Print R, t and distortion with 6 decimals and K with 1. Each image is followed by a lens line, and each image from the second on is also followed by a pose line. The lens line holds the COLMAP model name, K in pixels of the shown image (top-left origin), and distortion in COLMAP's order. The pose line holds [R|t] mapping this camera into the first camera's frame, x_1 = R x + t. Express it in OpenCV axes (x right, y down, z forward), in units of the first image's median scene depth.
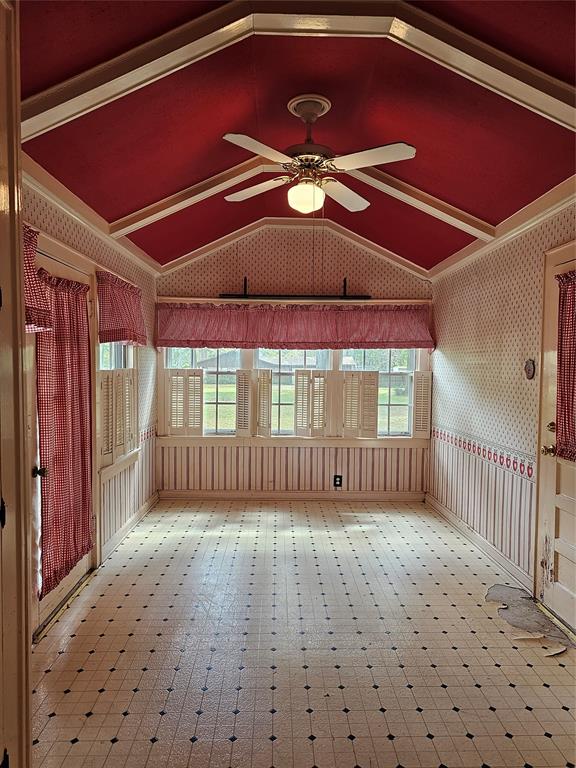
lens RADIAL K [[513.9, 0, 281.0], [0, 513.9, 386.8], [0, 0, 1]] dist [0.115827, -0.123613]
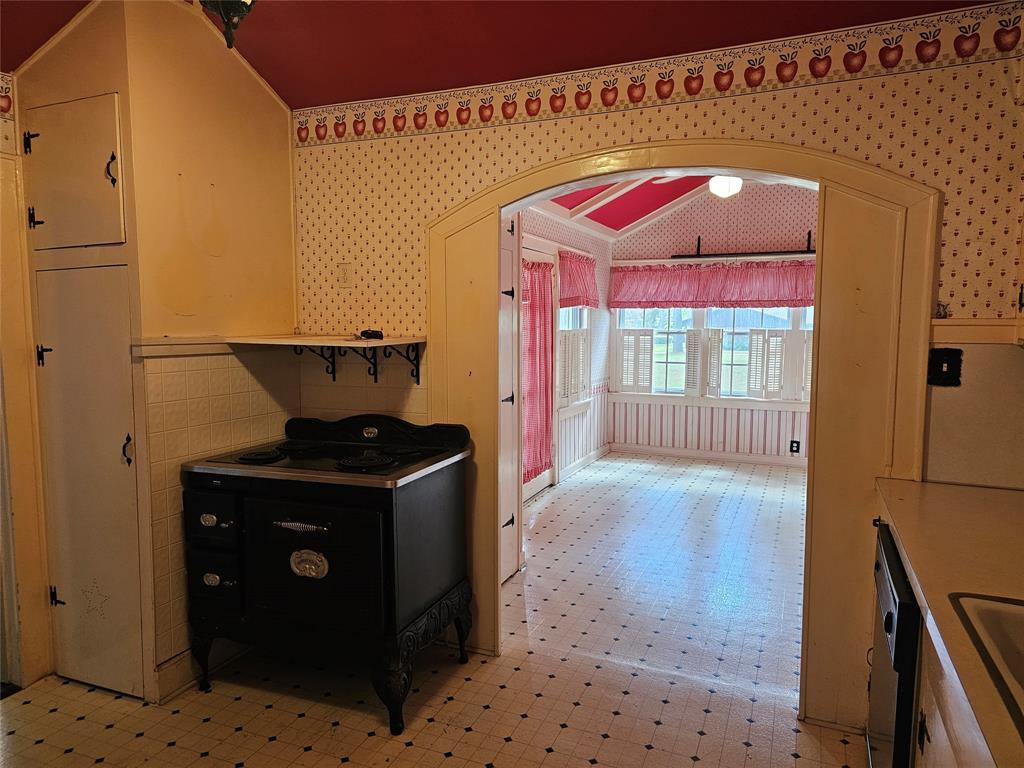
lens RADIAL K [[685.4, 0, 509.5], [0, 685.4, 380.3], [0, 0, 1]] dist [0.103859, -0.122329]
pose [[0.916269, 0.030743, -0.399382, 0.140677], [-0.015010, 0.998985, 0.042461, 0.014600], [0.400282, -0.032911, 0.915801, -0.388306]]
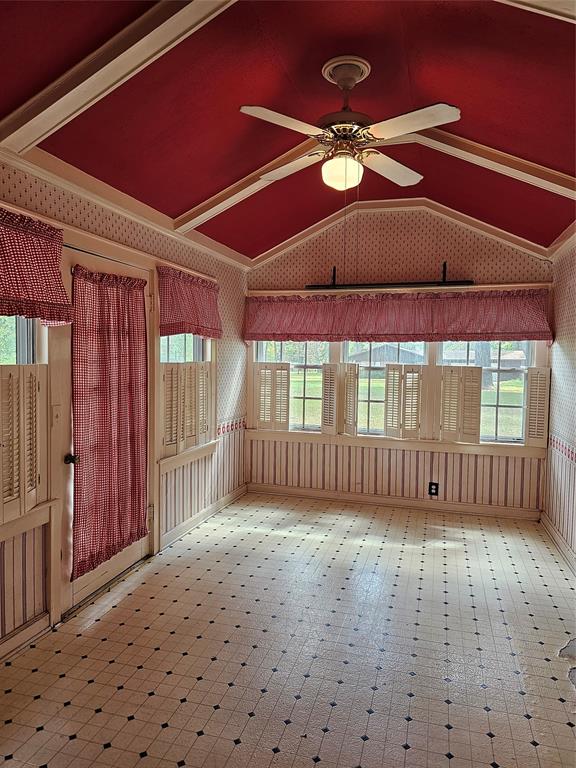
lens RADIAL K [[514.0, 0, 285.4], [0, 514.0, 378.6], [0, 0, 1]] dist [0.103859, -0.122329]
pose [[0.957152, 0.018048, -0.289024, 0.125626], [-0.019349, 0.999811, -0.001645, -0.002571], [0.288939, 0.007167, 0.957321, 0.063779]]
